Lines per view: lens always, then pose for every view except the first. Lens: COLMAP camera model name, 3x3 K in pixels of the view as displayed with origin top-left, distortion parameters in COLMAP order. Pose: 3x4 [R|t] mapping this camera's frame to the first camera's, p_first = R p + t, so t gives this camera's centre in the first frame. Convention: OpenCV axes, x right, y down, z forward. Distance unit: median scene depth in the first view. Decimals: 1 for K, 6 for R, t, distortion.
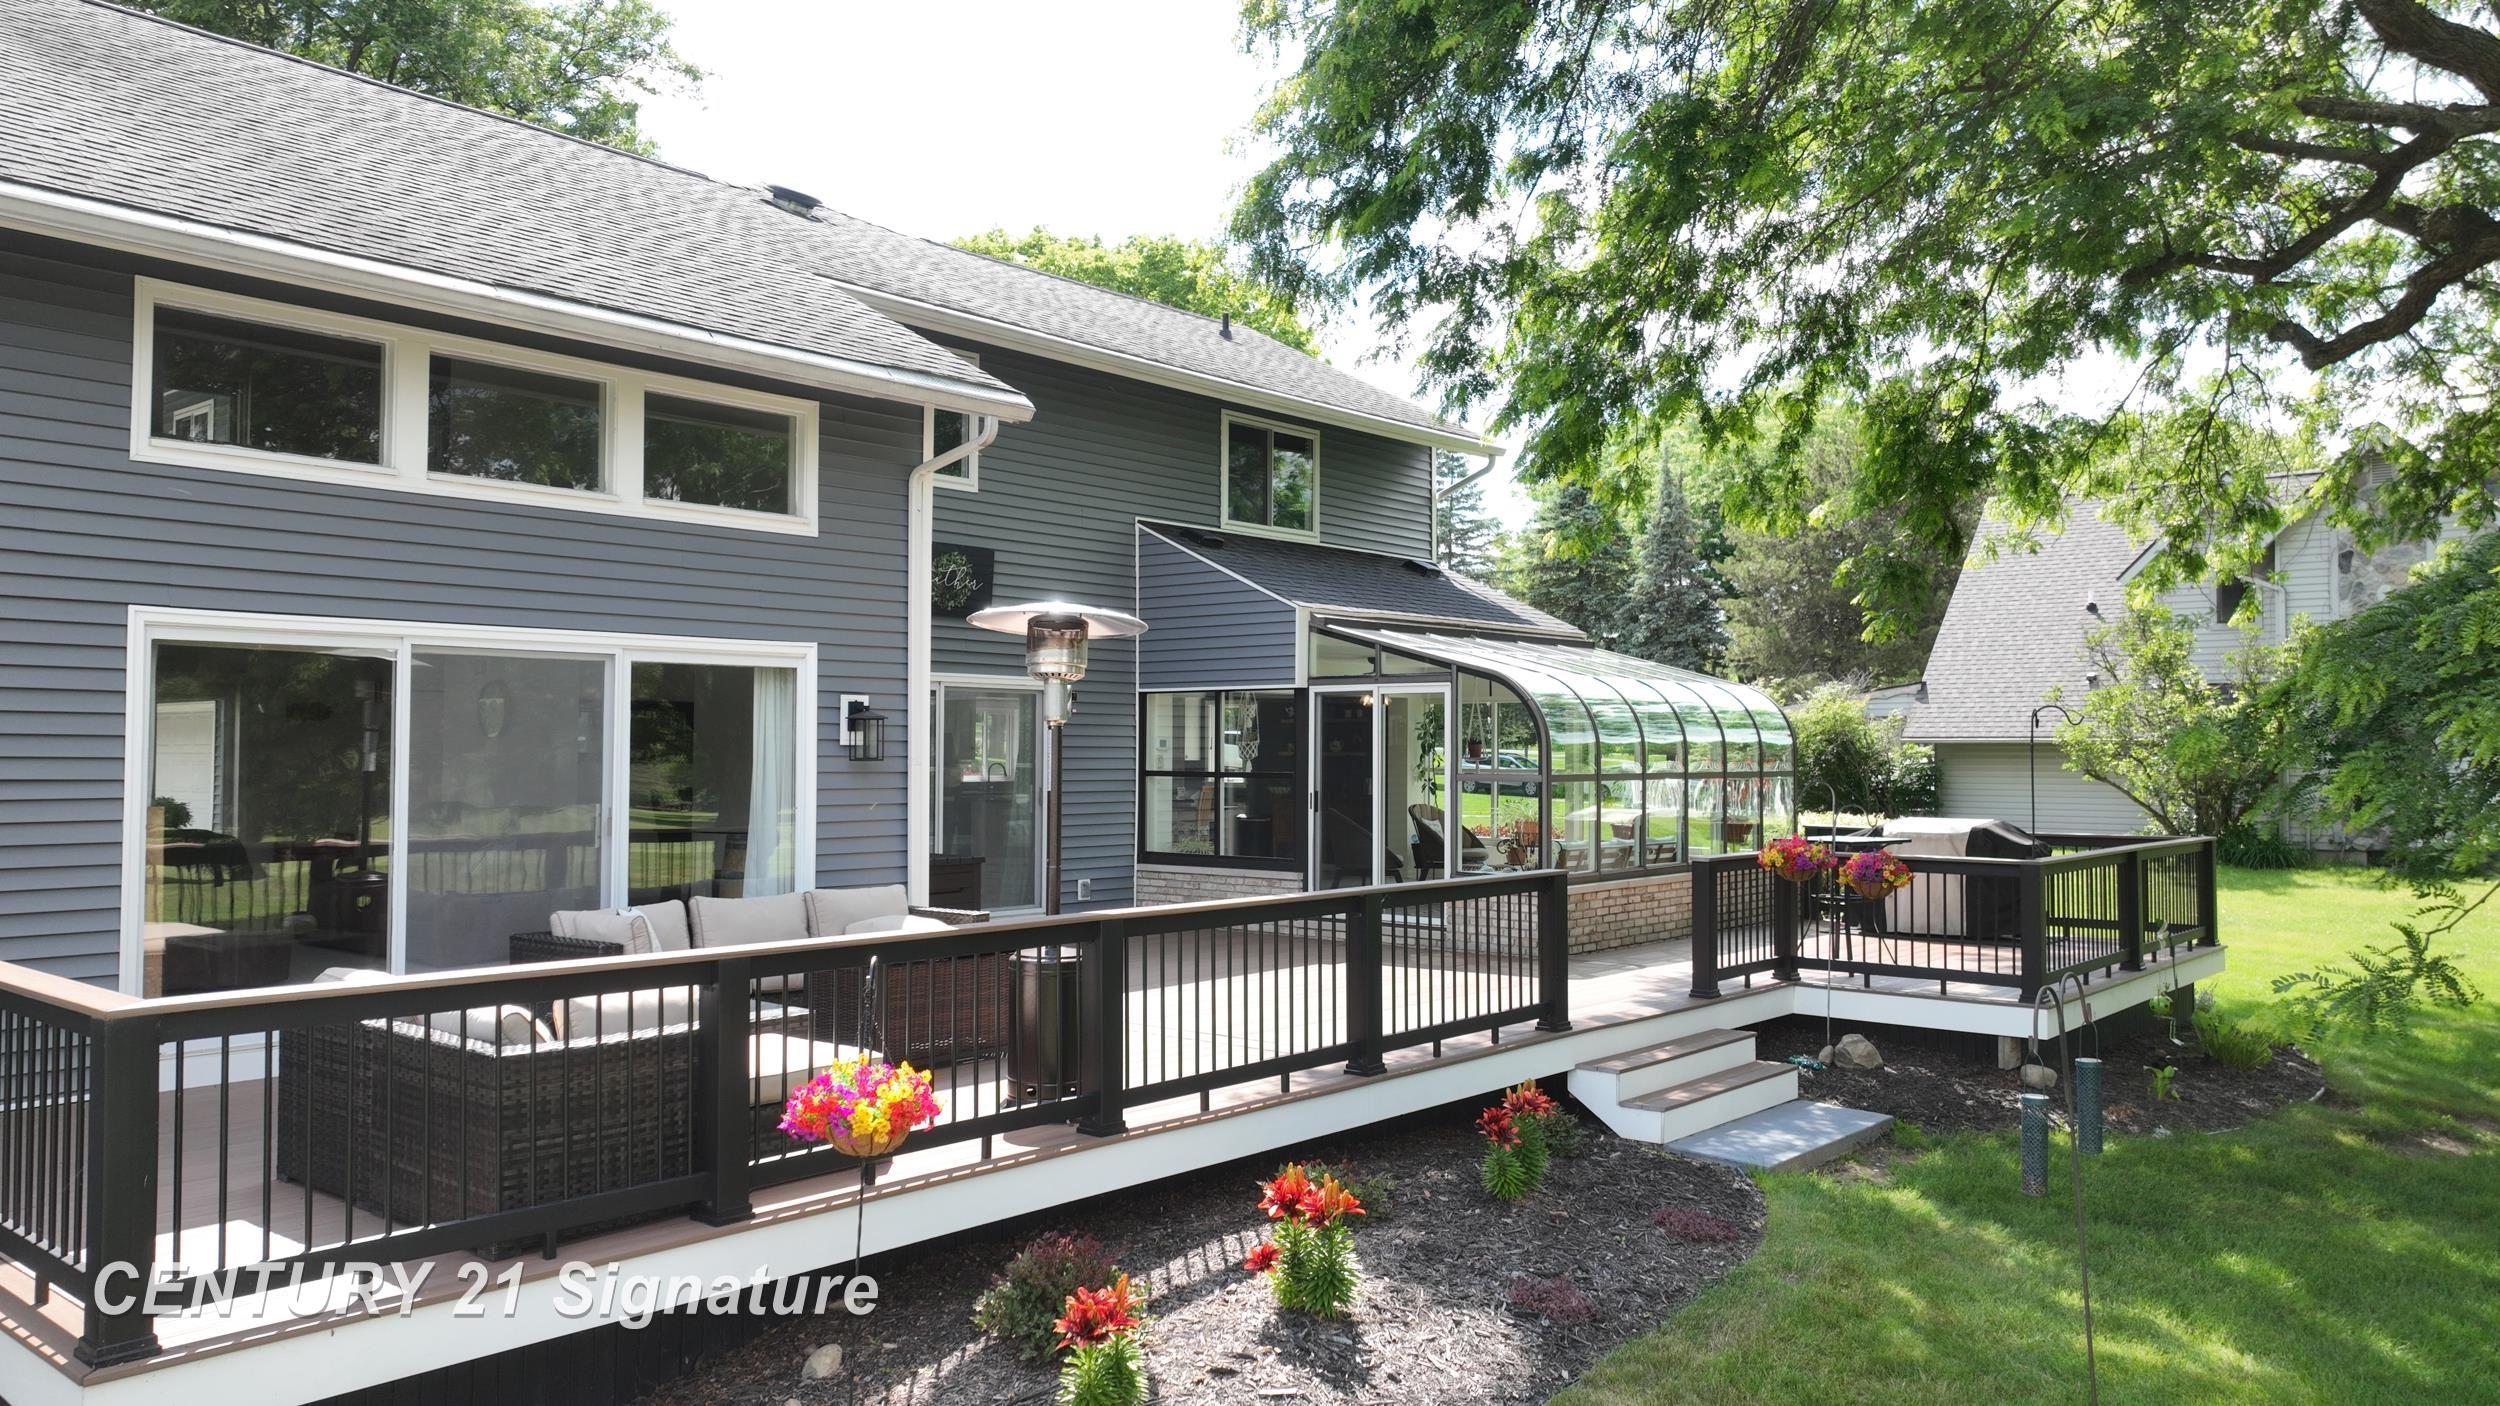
lens RADIAL K [[1759.1, 0, 1250.0], [0, 1759.1, 703.0], [0, 0, 1]] dist [0.007641, 0.005967]
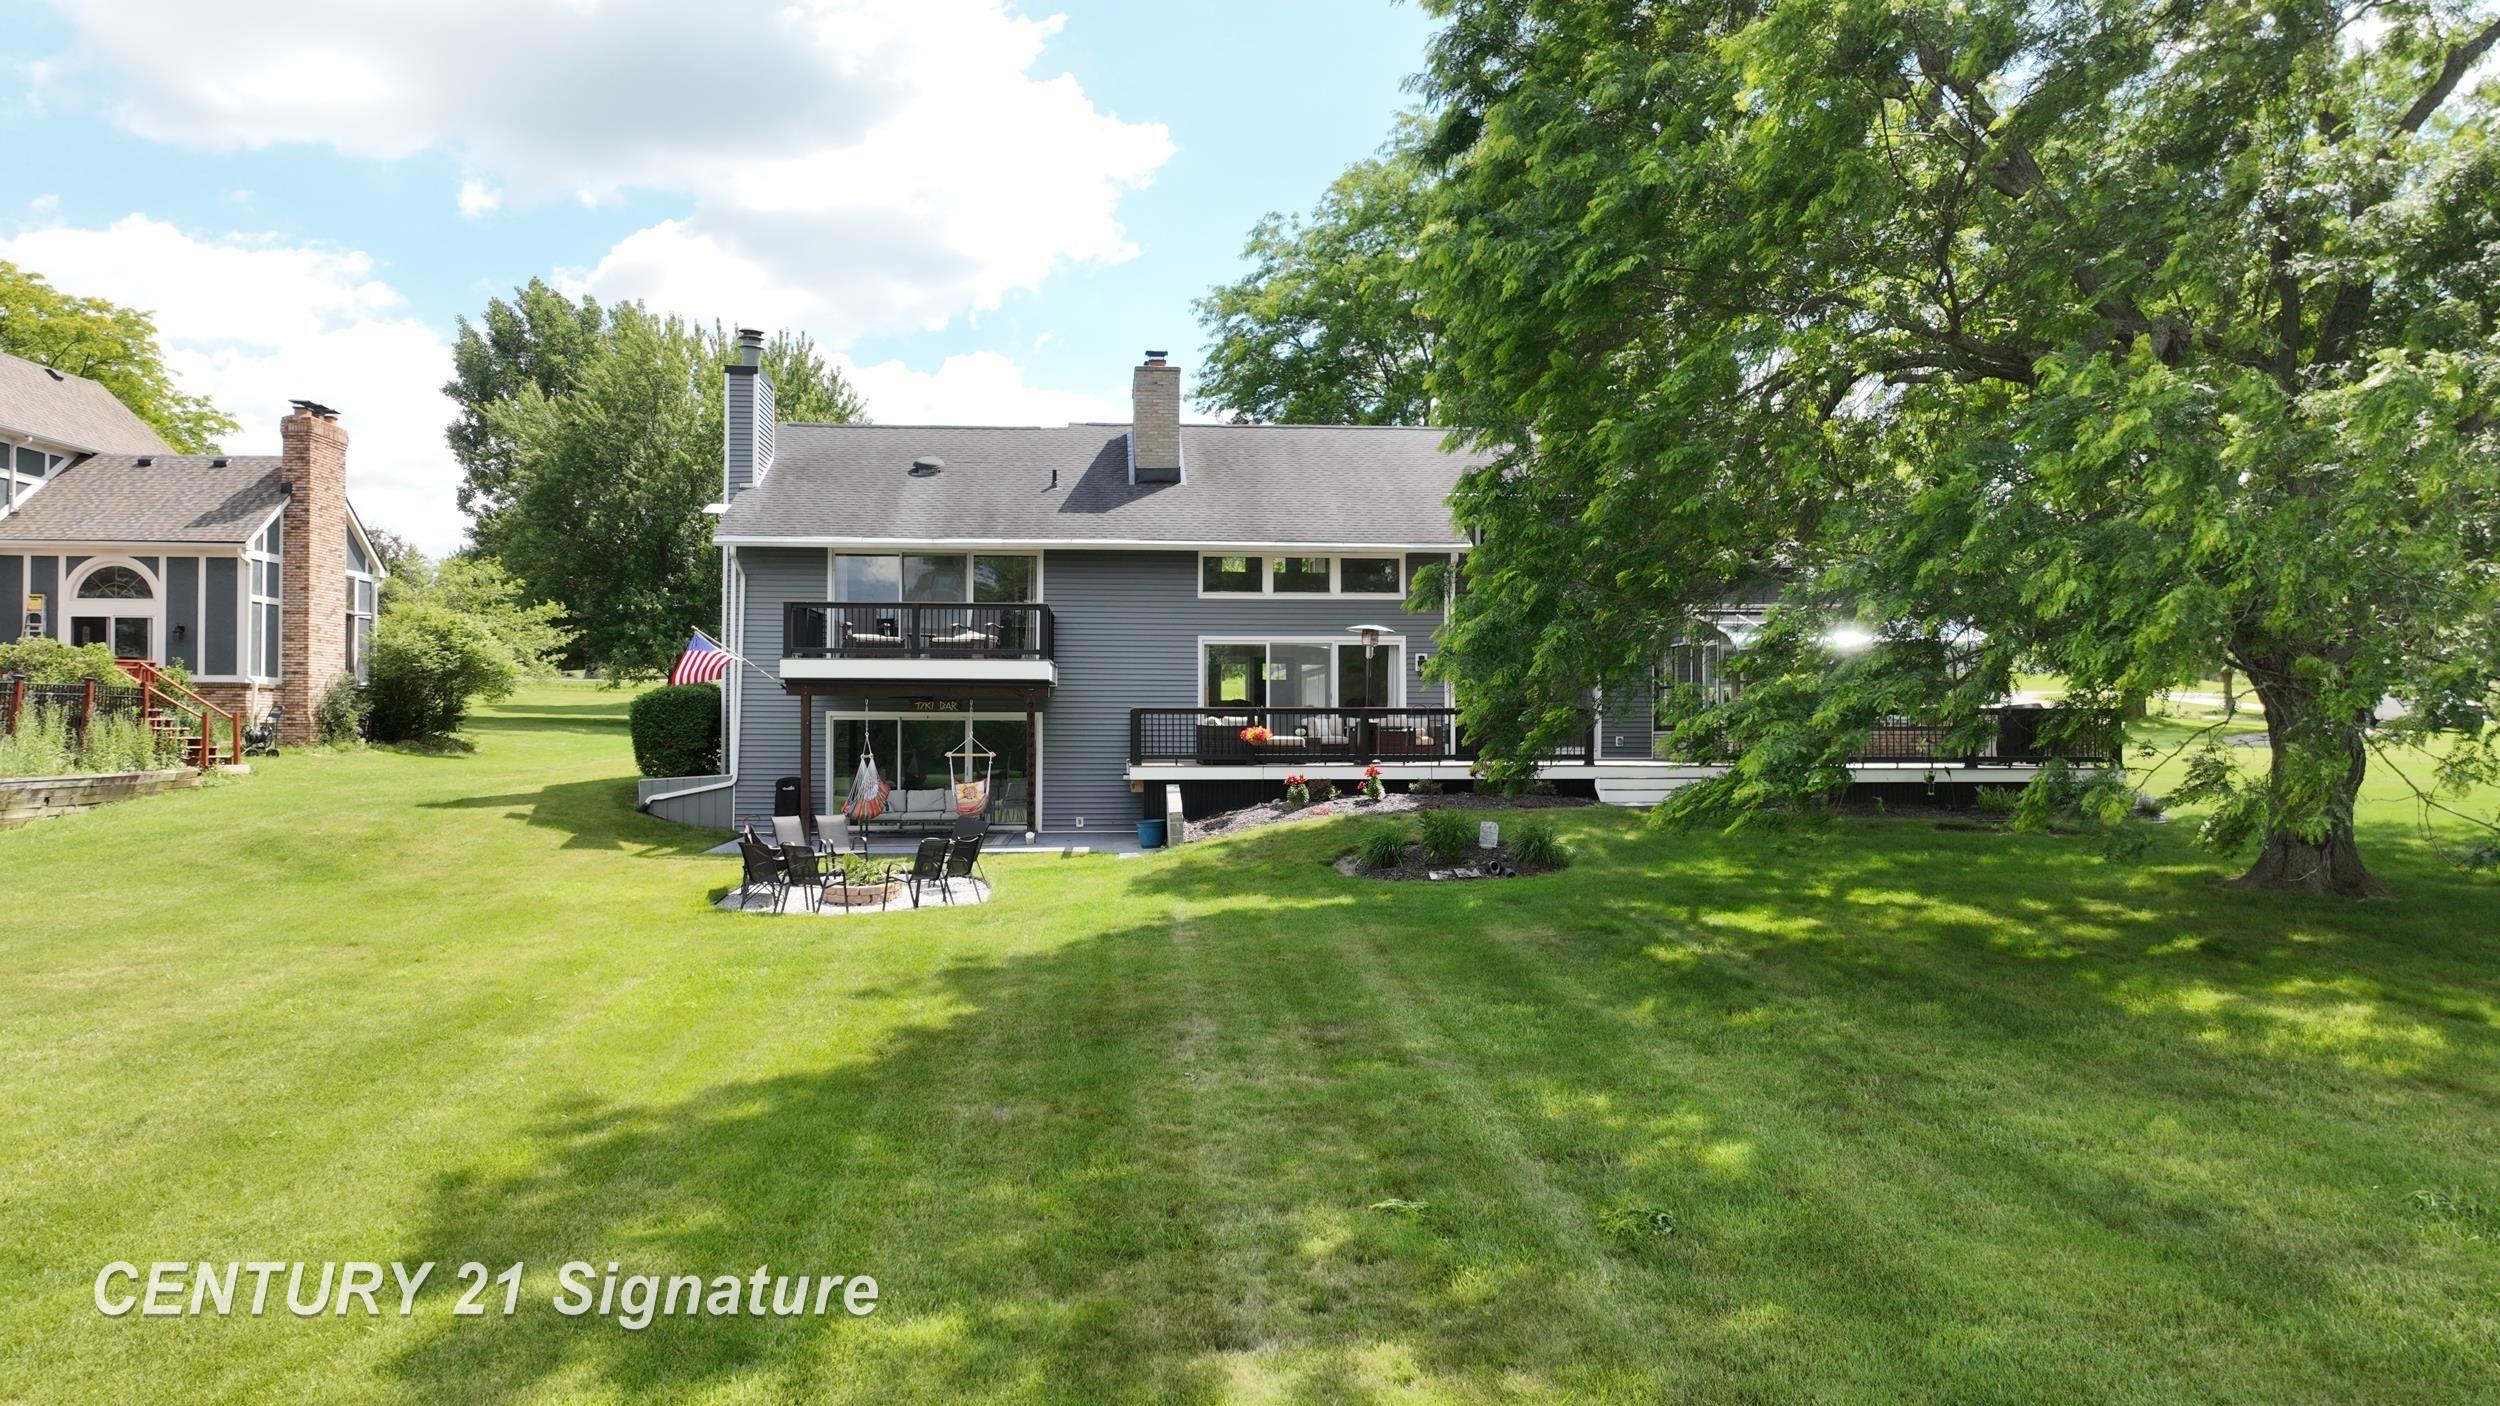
lens RADIAL K [[1792.1, 0, 1302.3], [0, 1792.1, 704.2], [0, 0, 1]] dist [0.000966, 0.001166]
pose [[0.722138, -0.012944, -0.691628, 1.821366], [0.022138, 0.999745, 0.004404, 0.066861], [0.691395, -0.018491, 0.722240, -1.371636]]
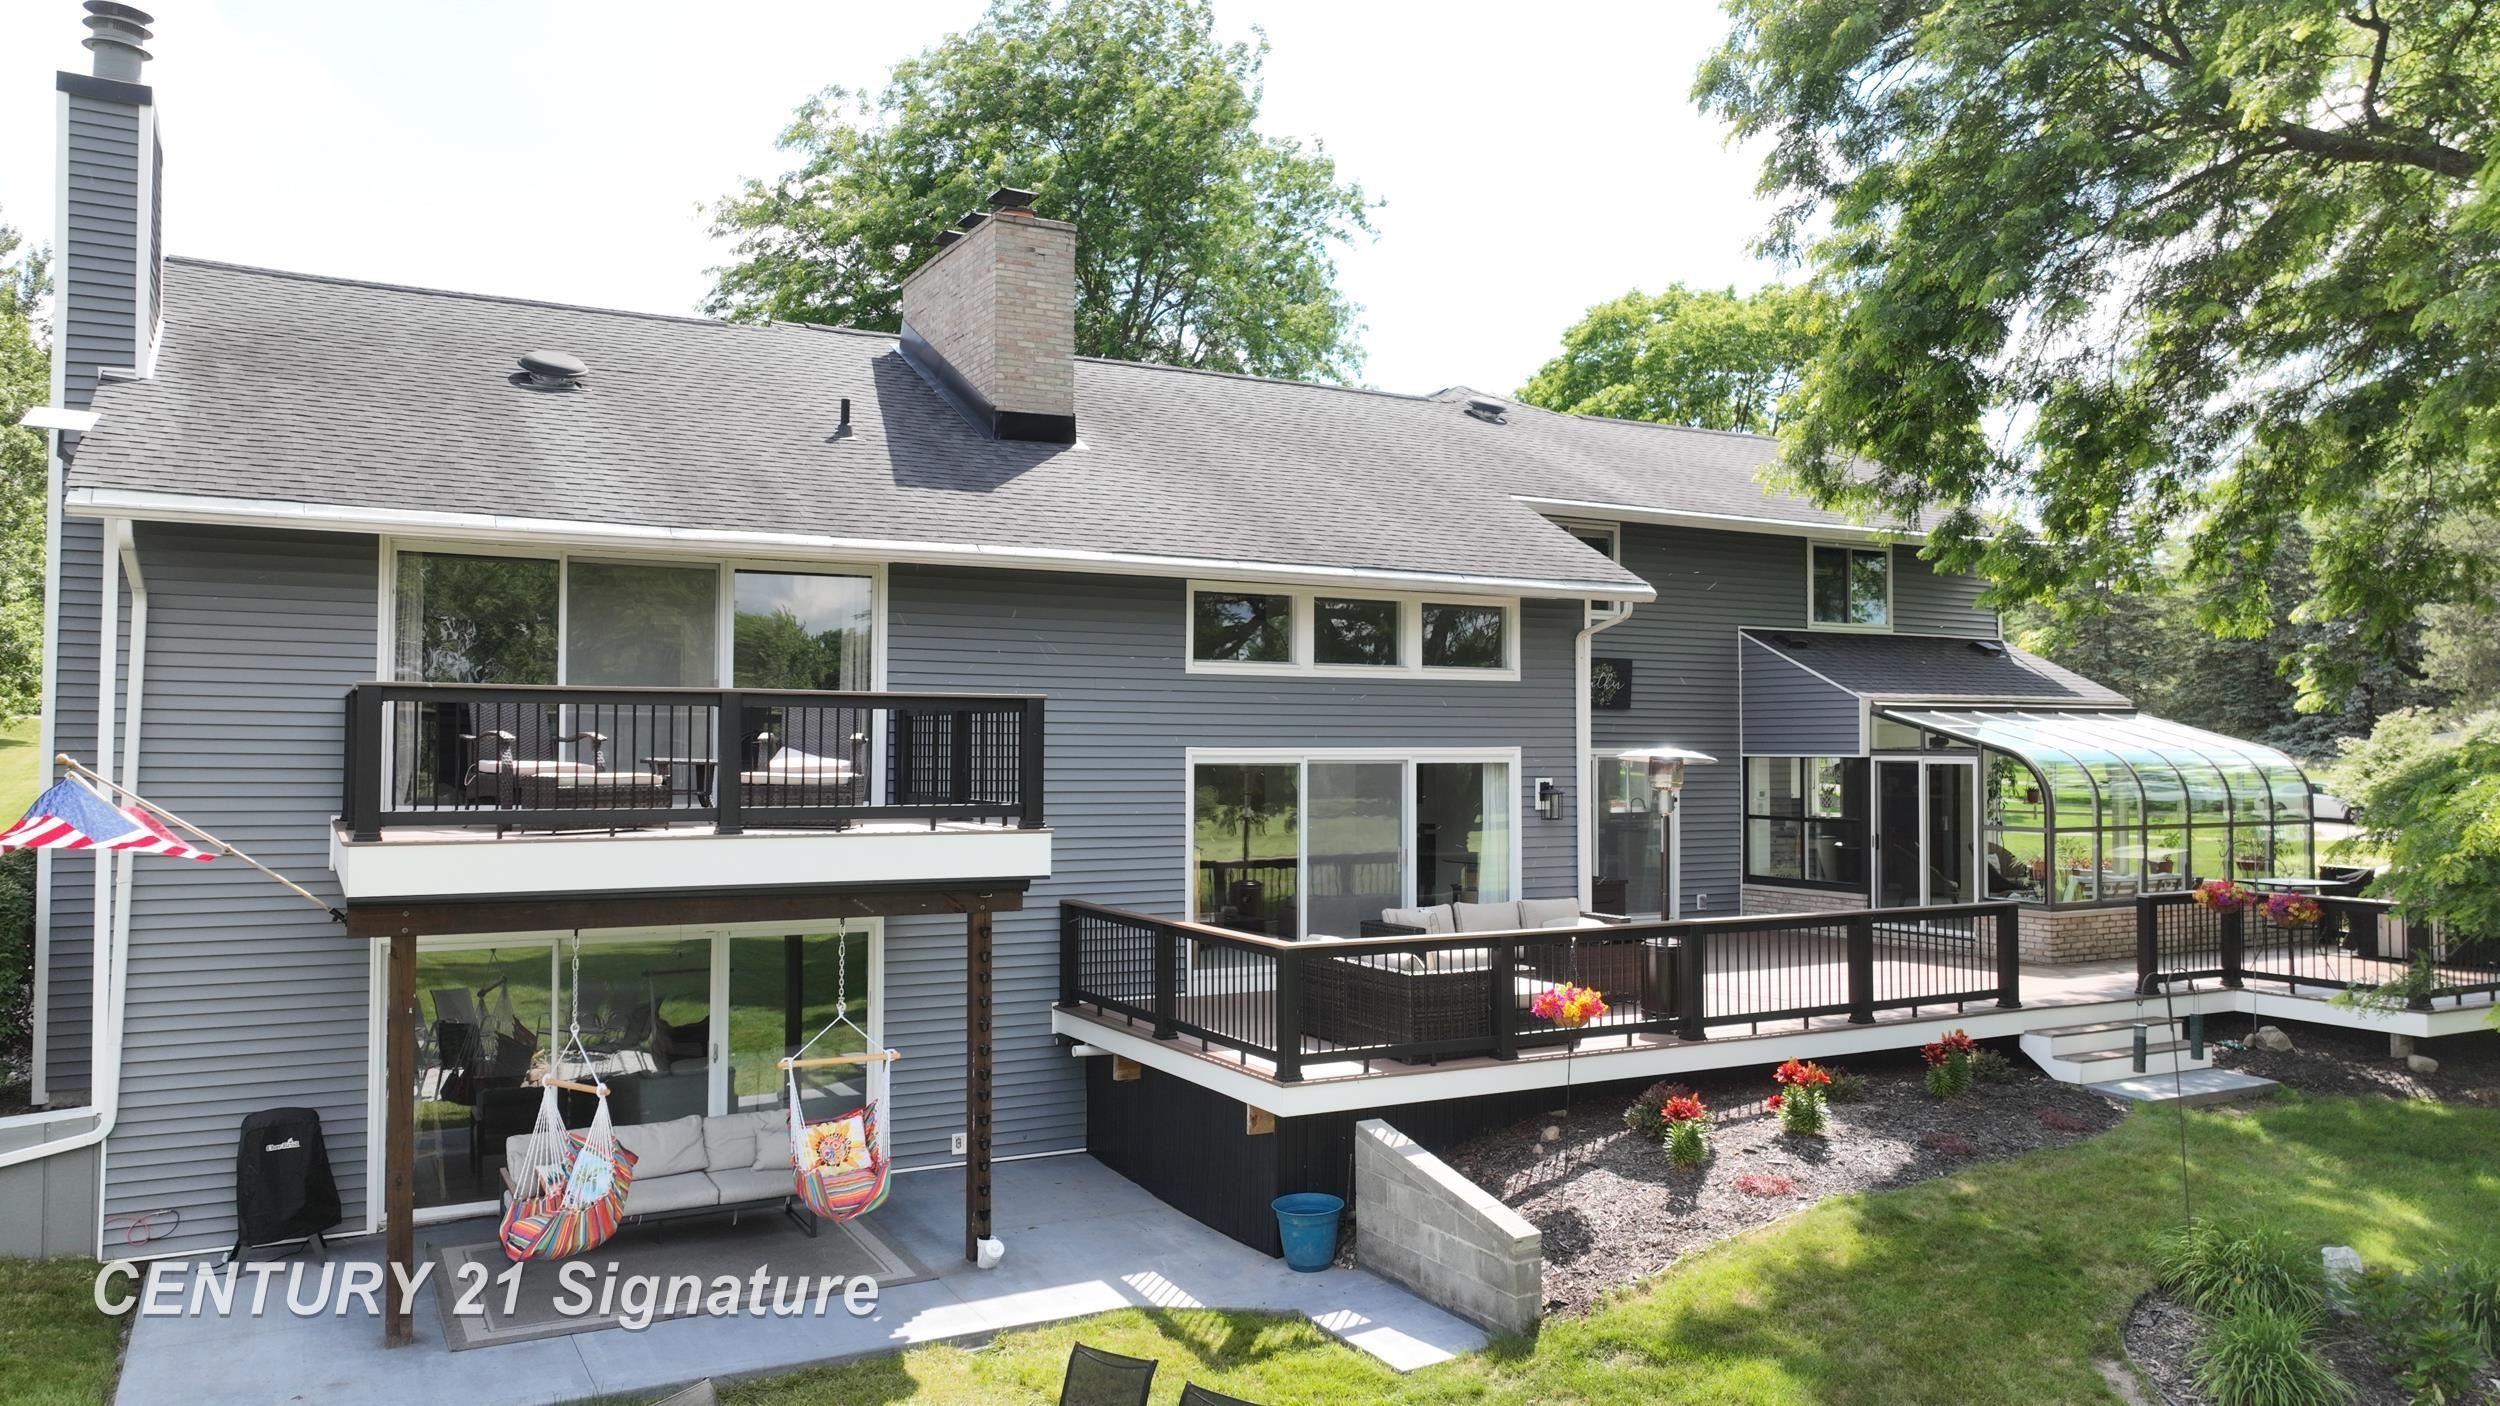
lens RADIAL K [[1759.1, 0, 1250.0], [0, 1759.1, 703.0], [0, 0, 1]] dist [0.007641, 0.005967]
pose [[0.935299, -0.011204, -0.353681, 0.100508], [0.011468, 0.999933, -0.001349, -0.081081], [0.353672, -0.002794, 0.935365, -0.646395]]
